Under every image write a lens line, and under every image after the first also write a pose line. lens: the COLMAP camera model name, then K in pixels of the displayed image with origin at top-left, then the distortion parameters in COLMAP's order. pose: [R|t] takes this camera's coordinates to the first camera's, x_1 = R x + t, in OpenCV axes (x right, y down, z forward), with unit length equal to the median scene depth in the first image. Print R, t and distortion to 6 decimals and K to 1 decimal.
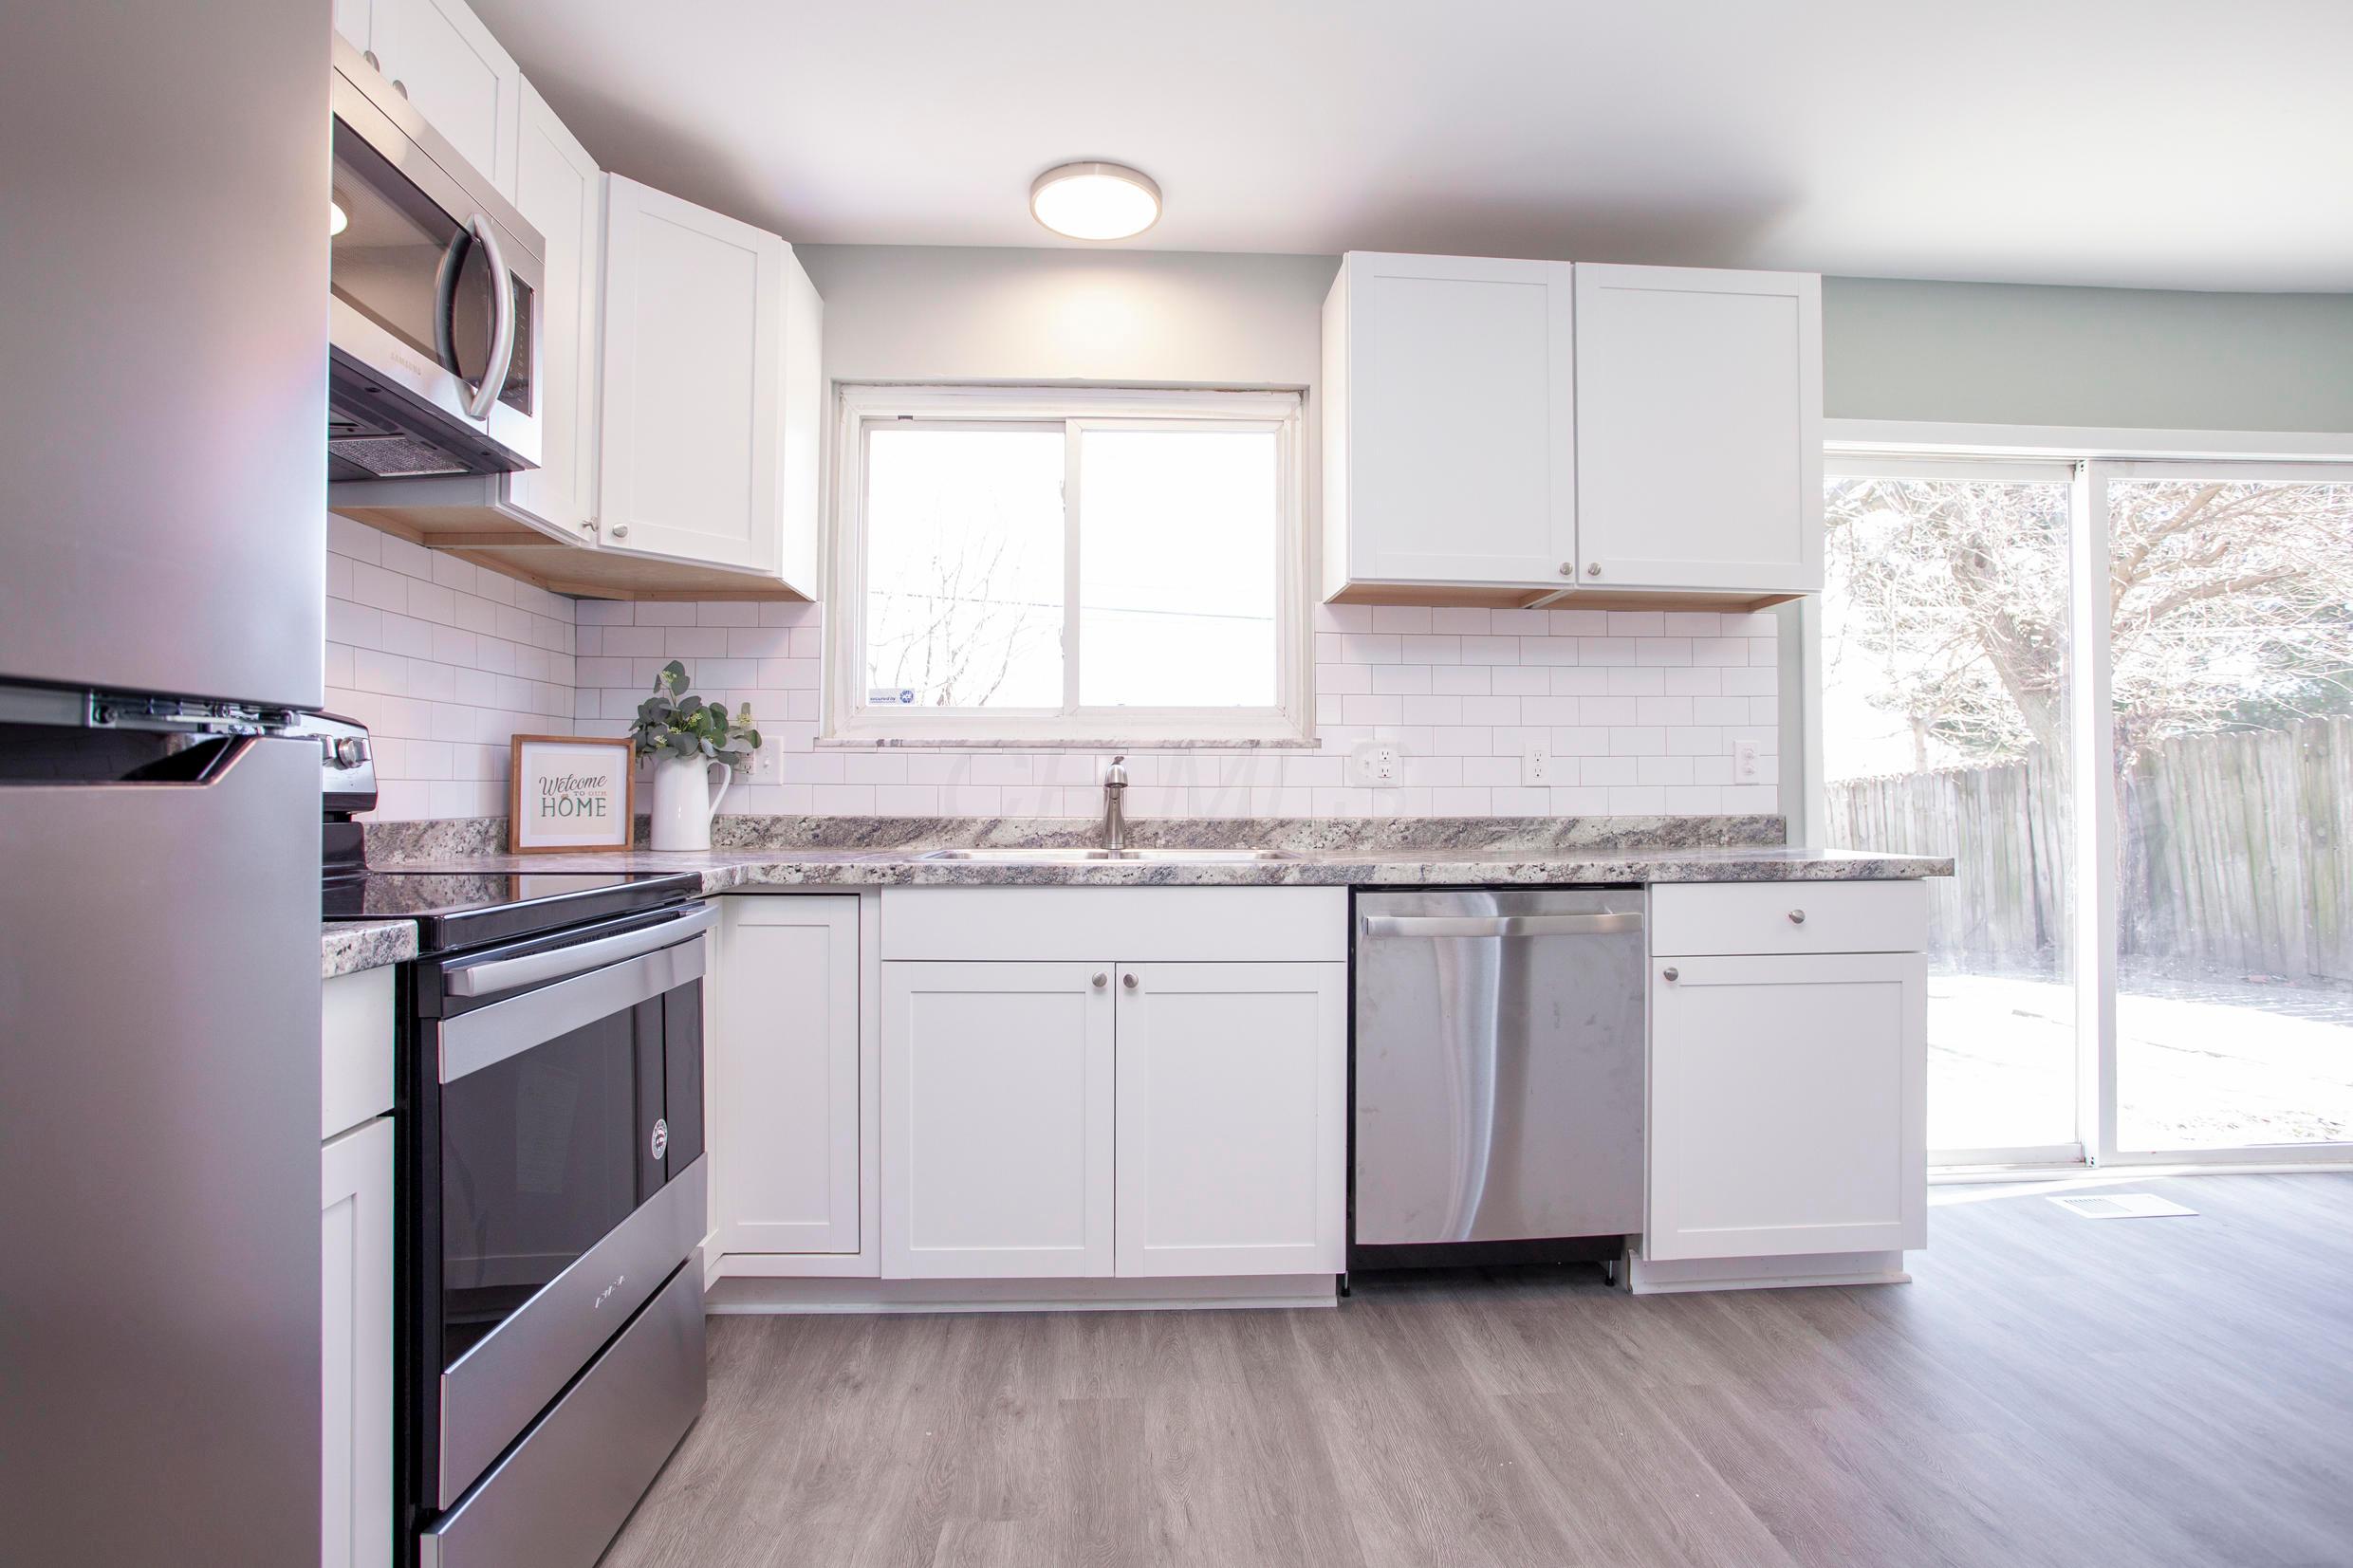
lens RADIAL K [[1138.8, 0, 1190.2], [0, 1138.8, 766.7], [0, 0, 1]] dist [-0.058133, 0.024146]
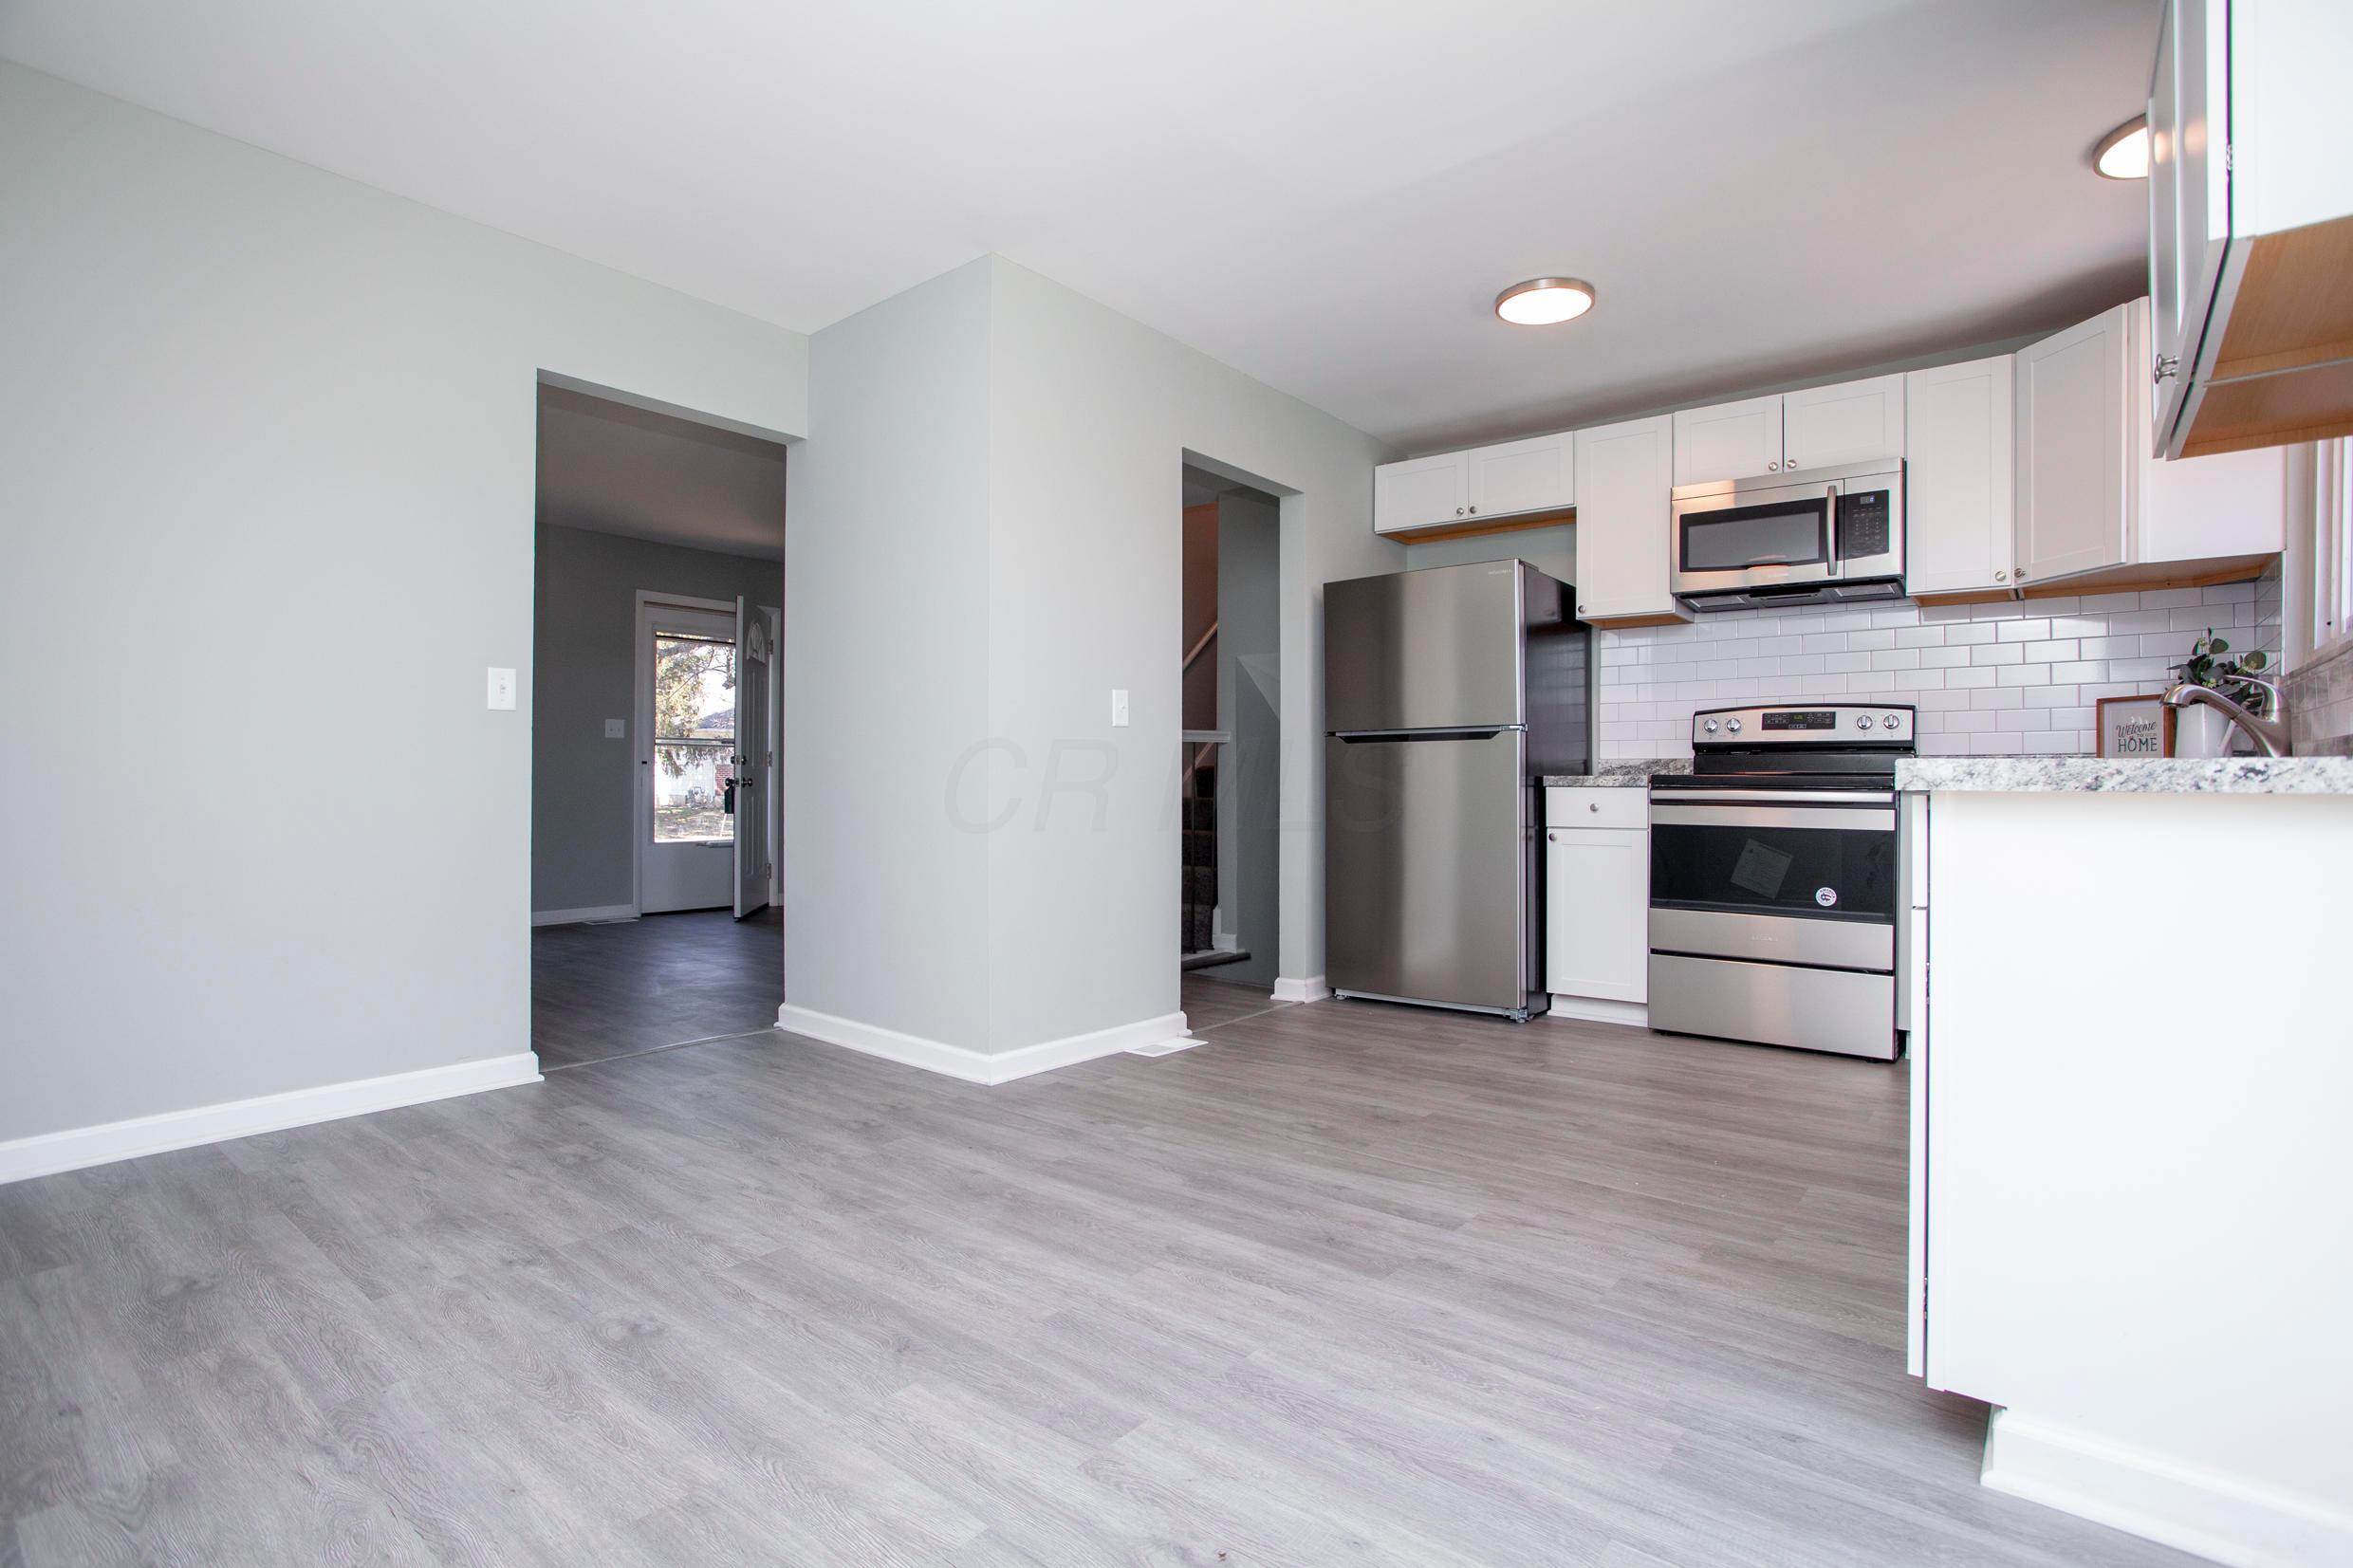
lens RADIAL K [[1138.8, 0, 1190.2], [0, 1138.8, 766.7], [0, 0, 1]] dist [-0.058133, 0.024146]
pose [[-0.664261, -0.015701, -0.747336, 1.272911], [0.014832, 0.999306, -0.034179, 0.091525], [0.747354, -0.033788, -0.663567, 1.004434]]
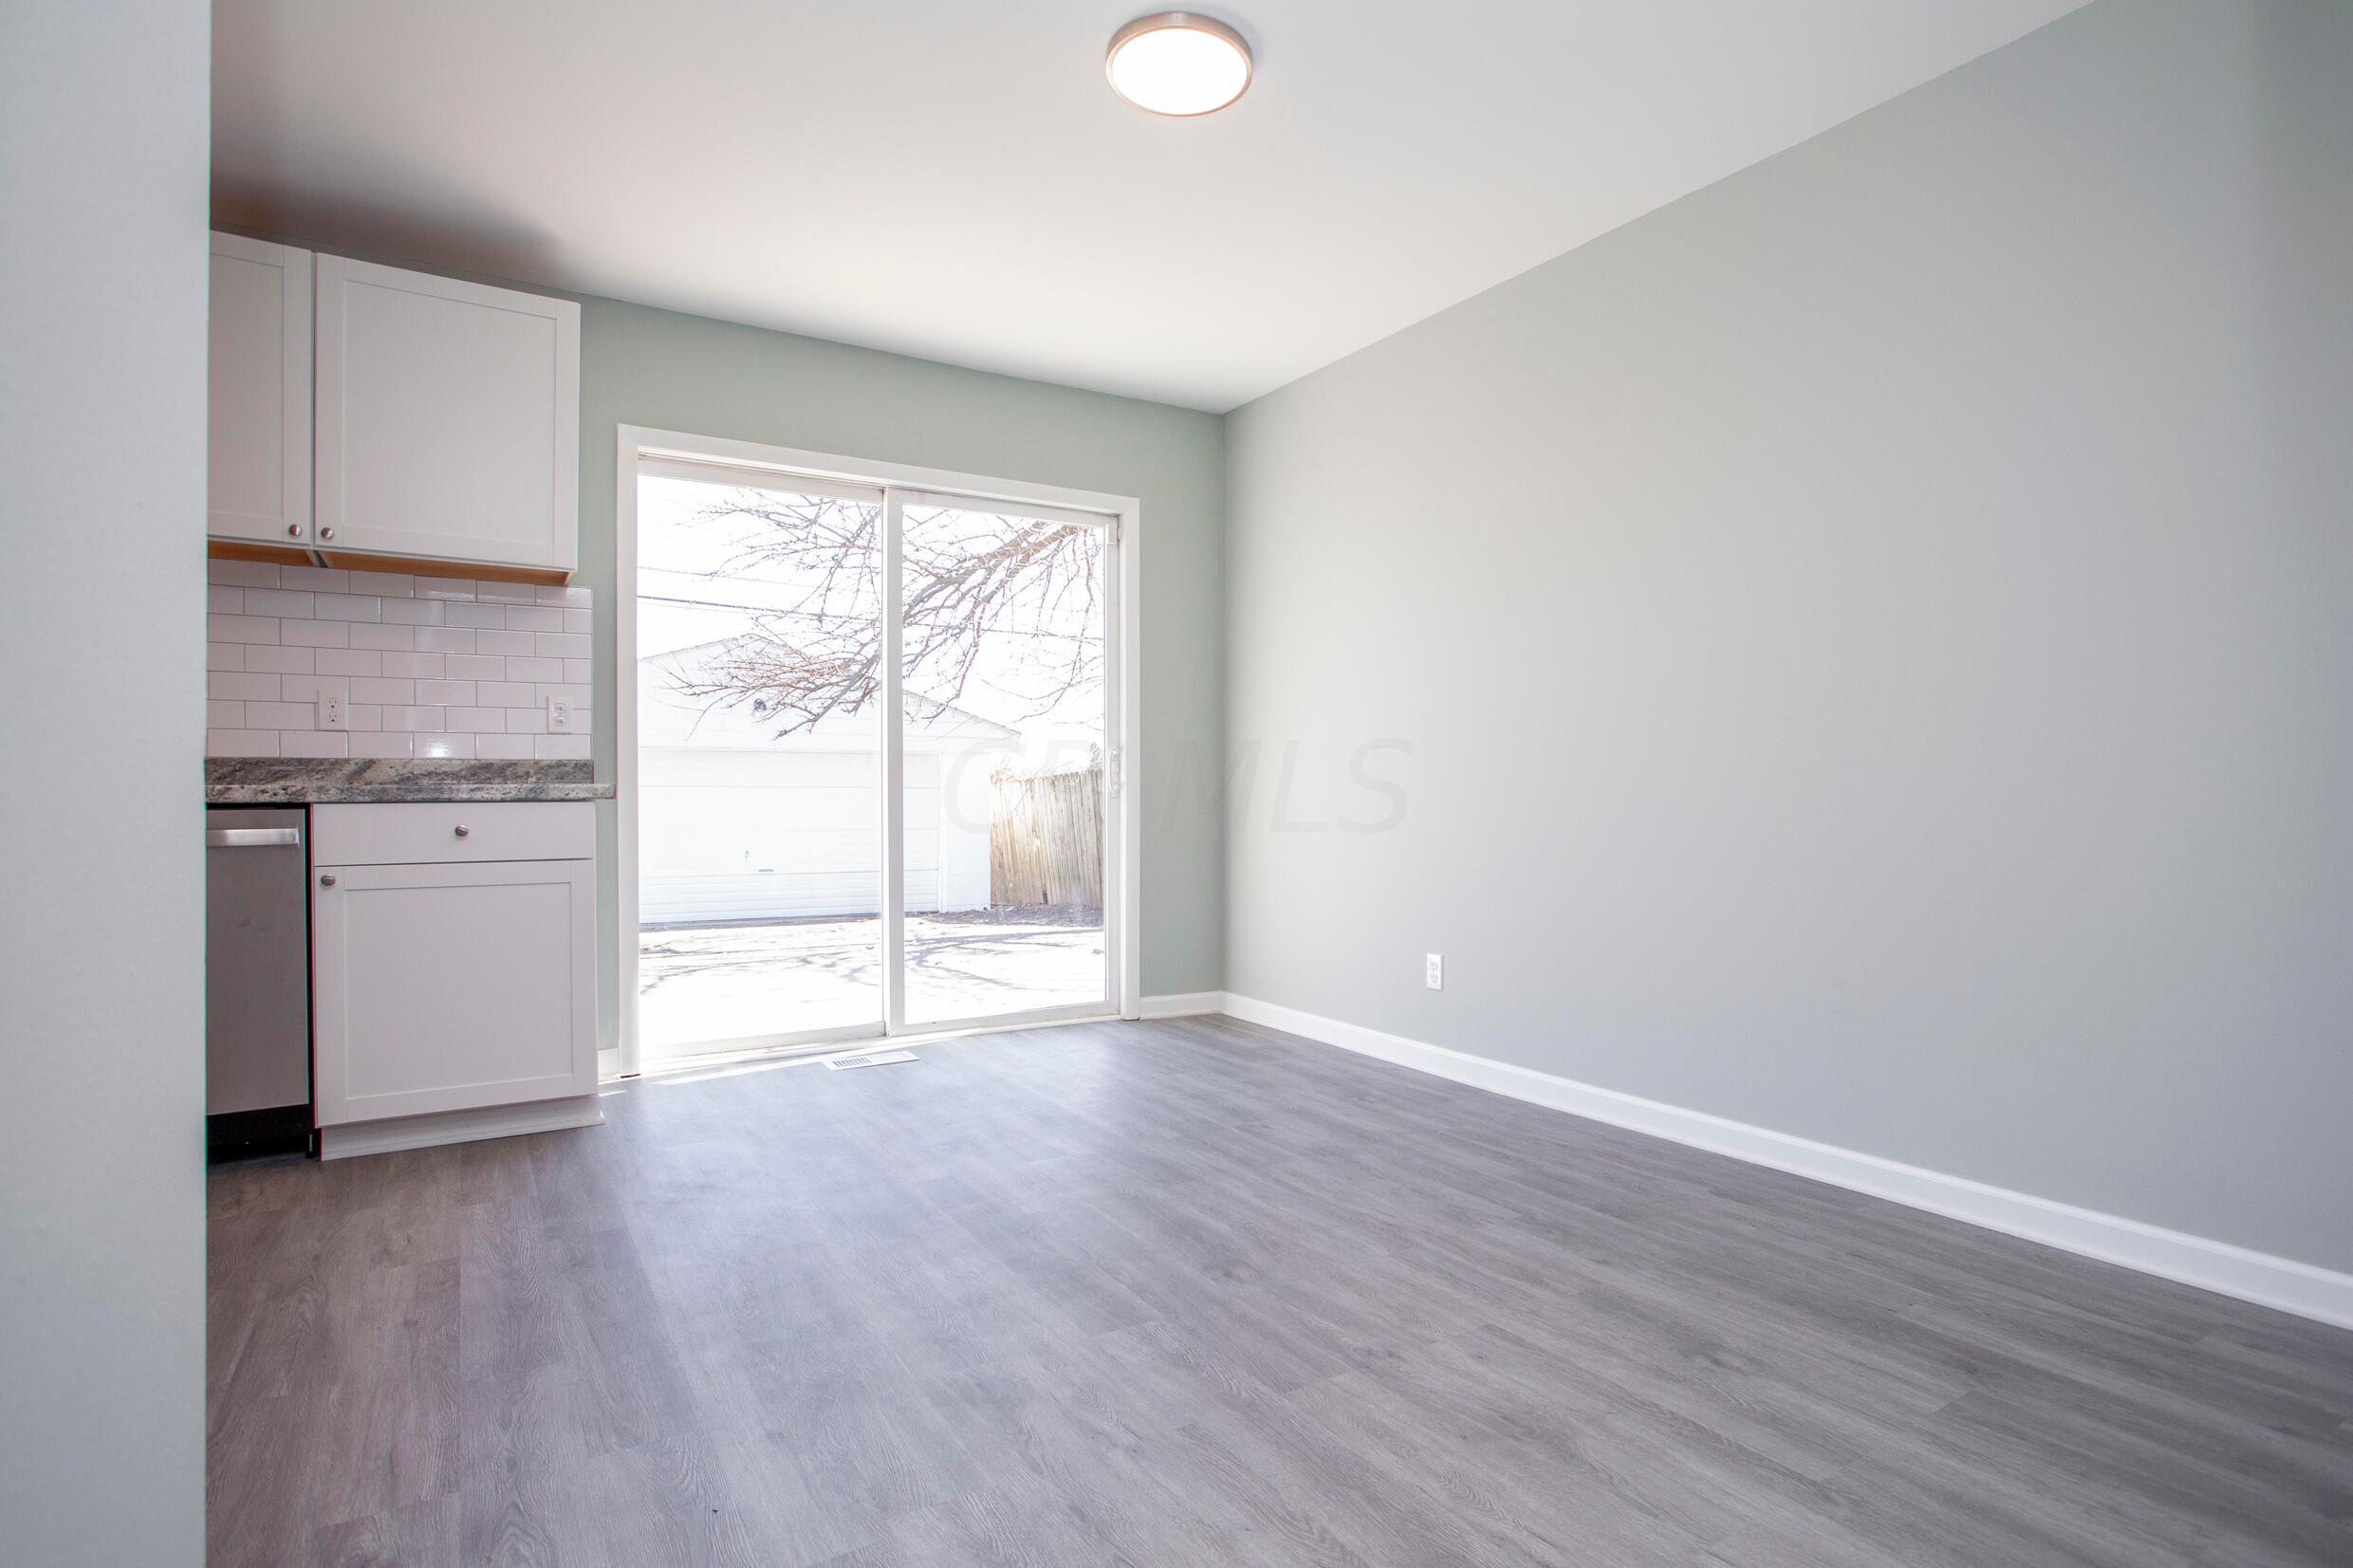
lens RADIAL K [[1188.1, 0, 1203.4], [0, 1188.1, 792.5], [0, 0, 1]] dist [-0.048558, 0.027903]
pose [[0.870690, -0.001625, 0.491830, 0.546741], [-0.010978, 0.999681, 0.022738, 0.047925], [-0.491710, -0.025197, 0.870395, -0.448833]]
